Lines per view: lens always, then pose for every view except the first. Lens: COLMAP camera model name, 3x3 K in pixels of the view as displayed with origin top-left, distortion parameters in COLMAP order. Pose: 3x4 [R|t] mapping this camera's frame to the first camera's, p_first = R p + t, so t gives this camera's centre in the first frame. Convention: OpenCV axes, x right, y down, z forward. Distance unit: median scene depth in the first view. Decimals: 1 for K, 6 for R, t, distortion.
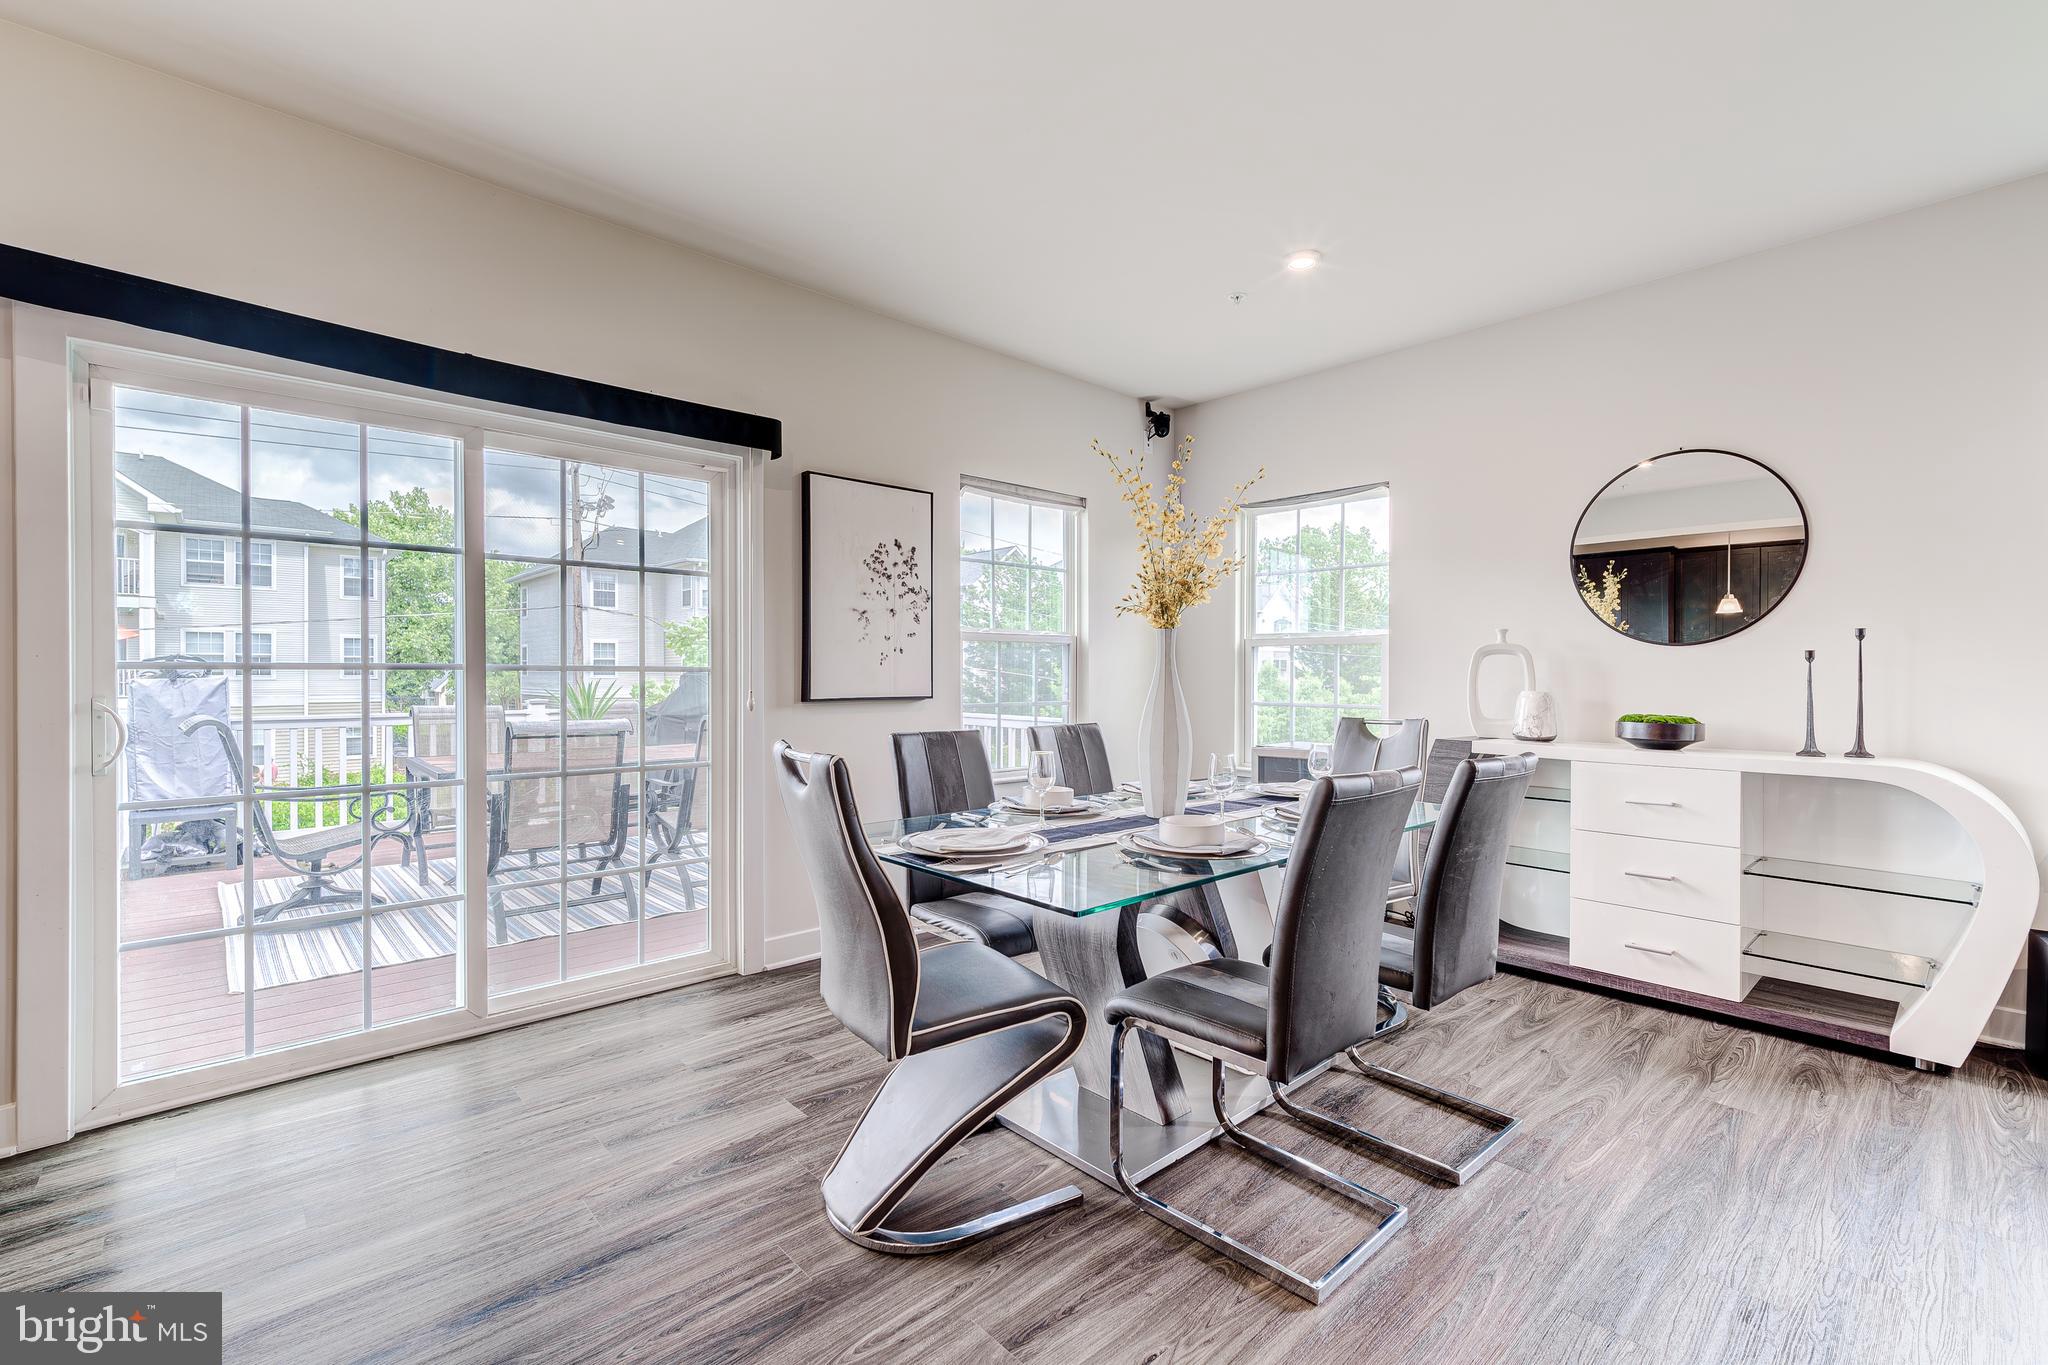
lens RADIAL K [[879.2, 0, 1018.3], [0, 879.2, 679.9], [0, 0, 1]] dist [0.001244, 0.000254]
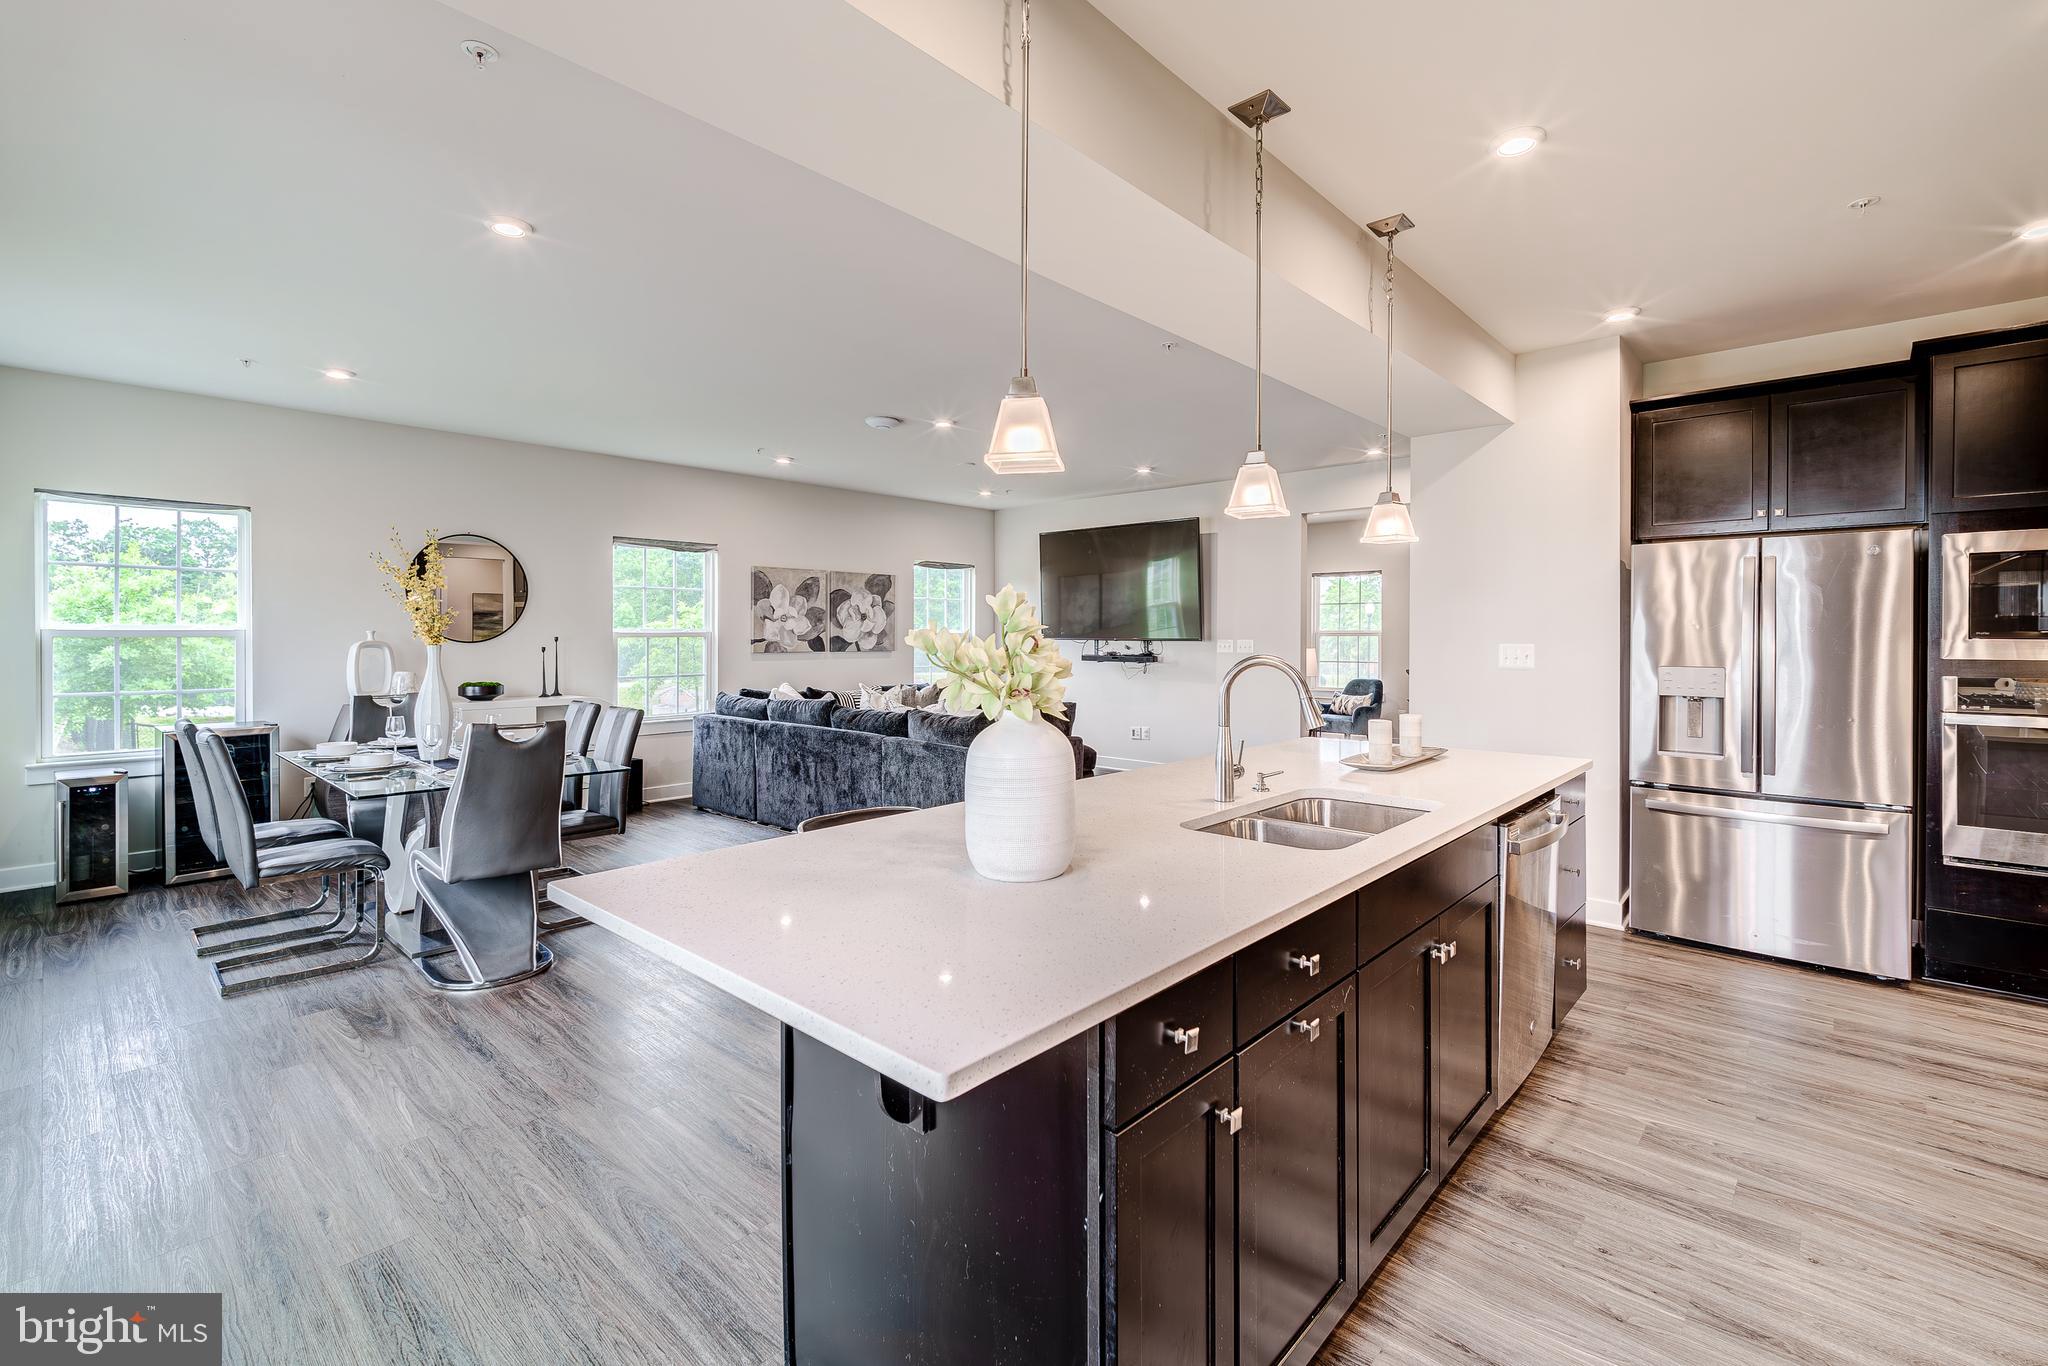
lens RADIAL K [[920.8, 0, 1035.5], [0, 920.8, 628.2], [0, 0, 1]] dist [-0.000340, -0.000206]
pose [[-0.091196, 0.000745, 0.995833, -1.096696], [0.003116, 0.999995, -0.000463, -0.057352], [-0.995828, 0.003060, -0.091198, 0.026273]]
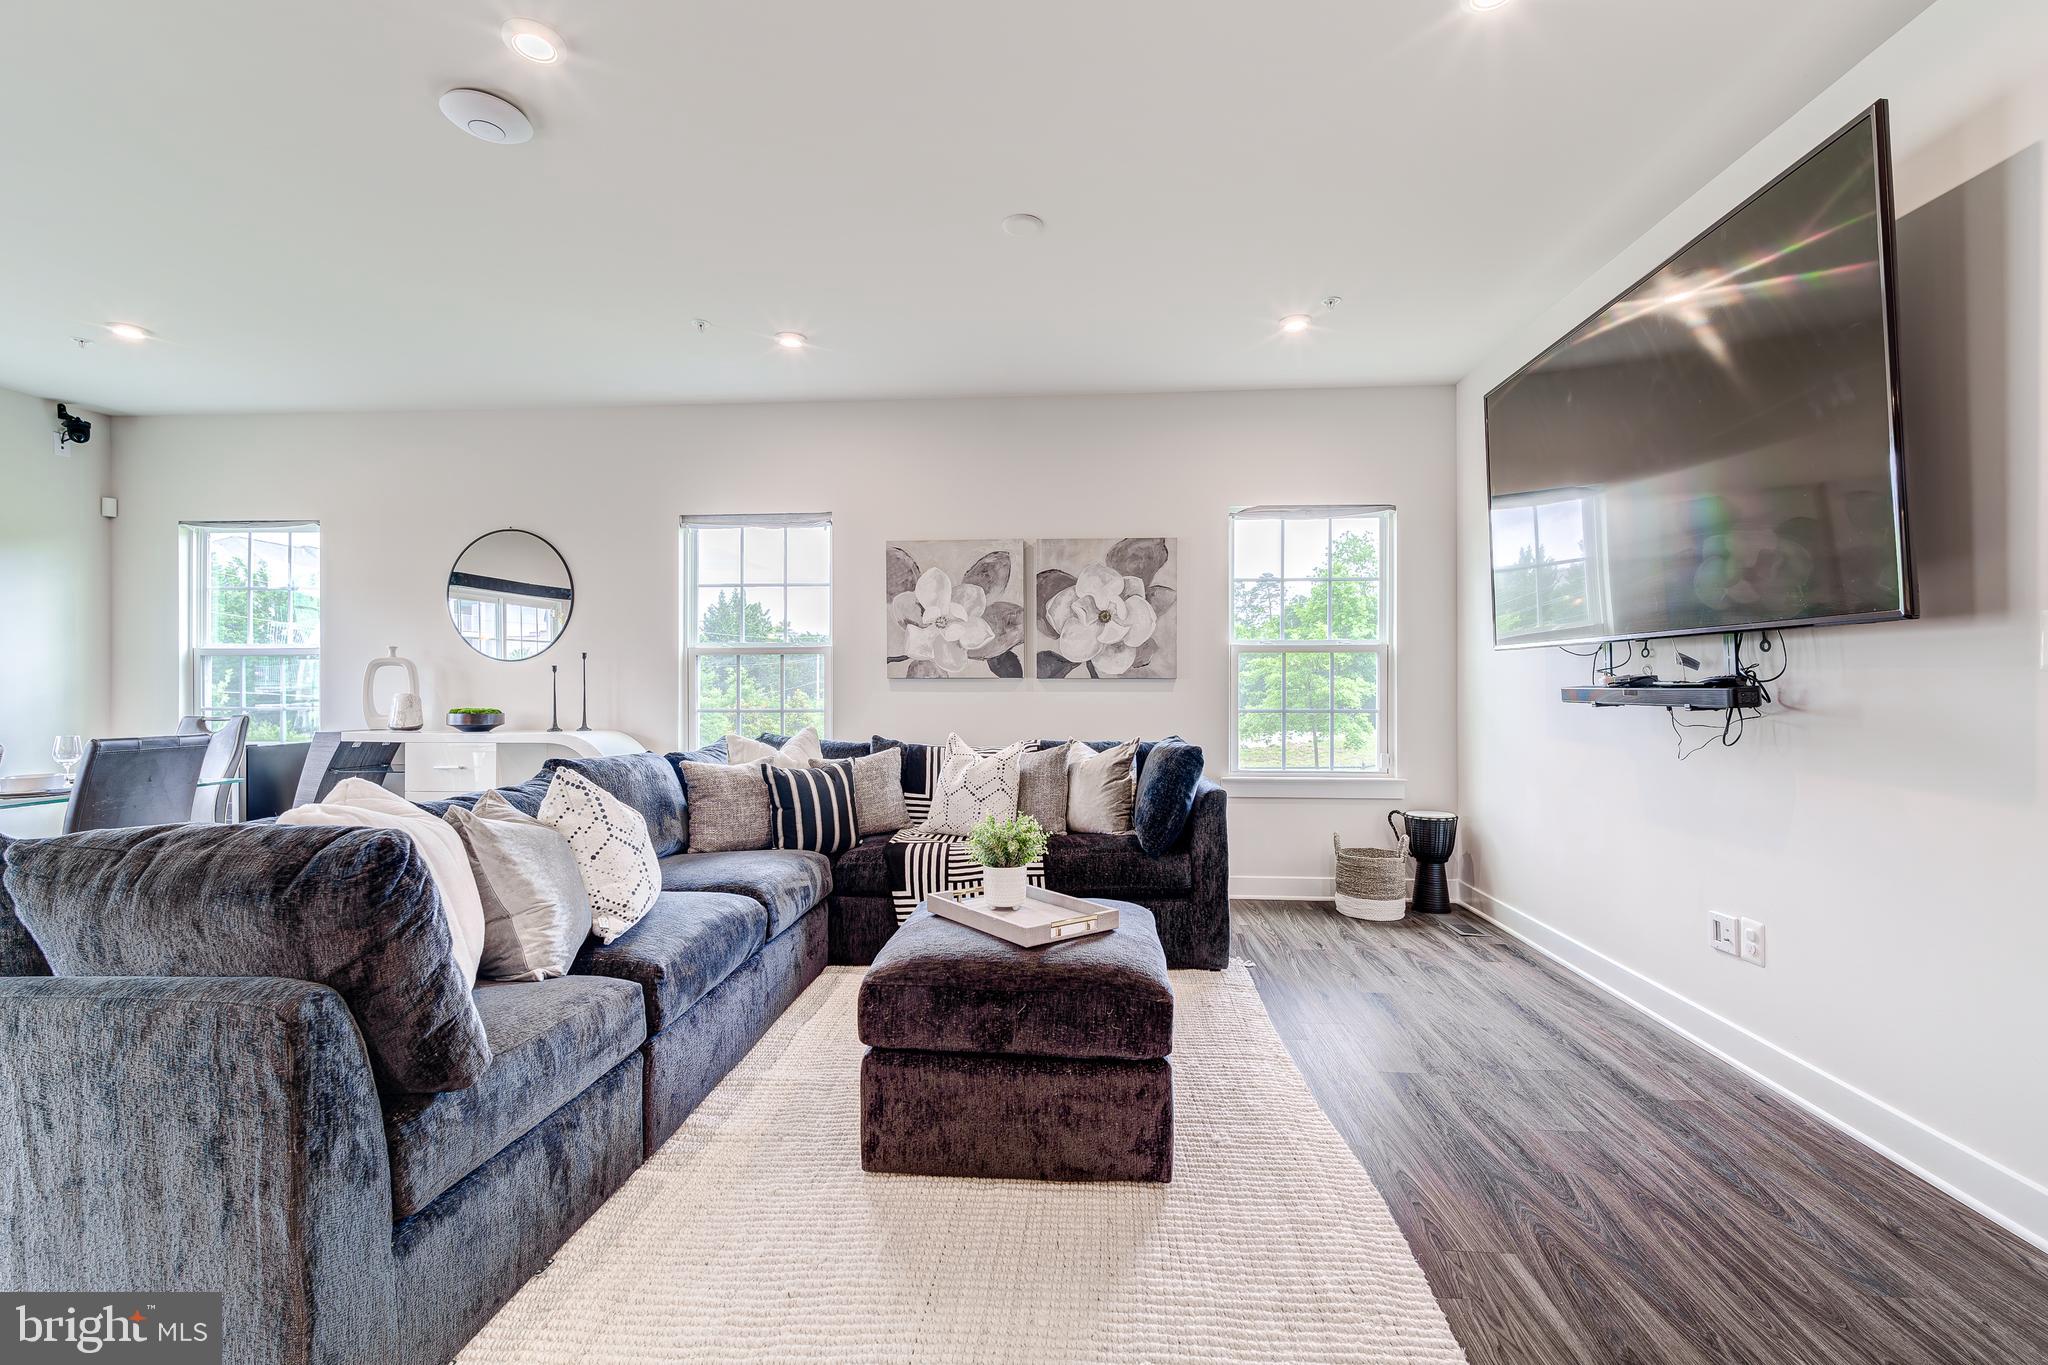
lens RADIAL K [[879.2, 0, 1018.3], [0, 879.2, 679.9], [0, 0, 1]] dist [0.001244, 0.000254]
pose [[0.730581, -0.002179, 0.682823, 0.335302], [0.007596, 0.999959, -0.004937, 0.006235], [-0.682784, 0.008794, 0.730567, -0.580169]]
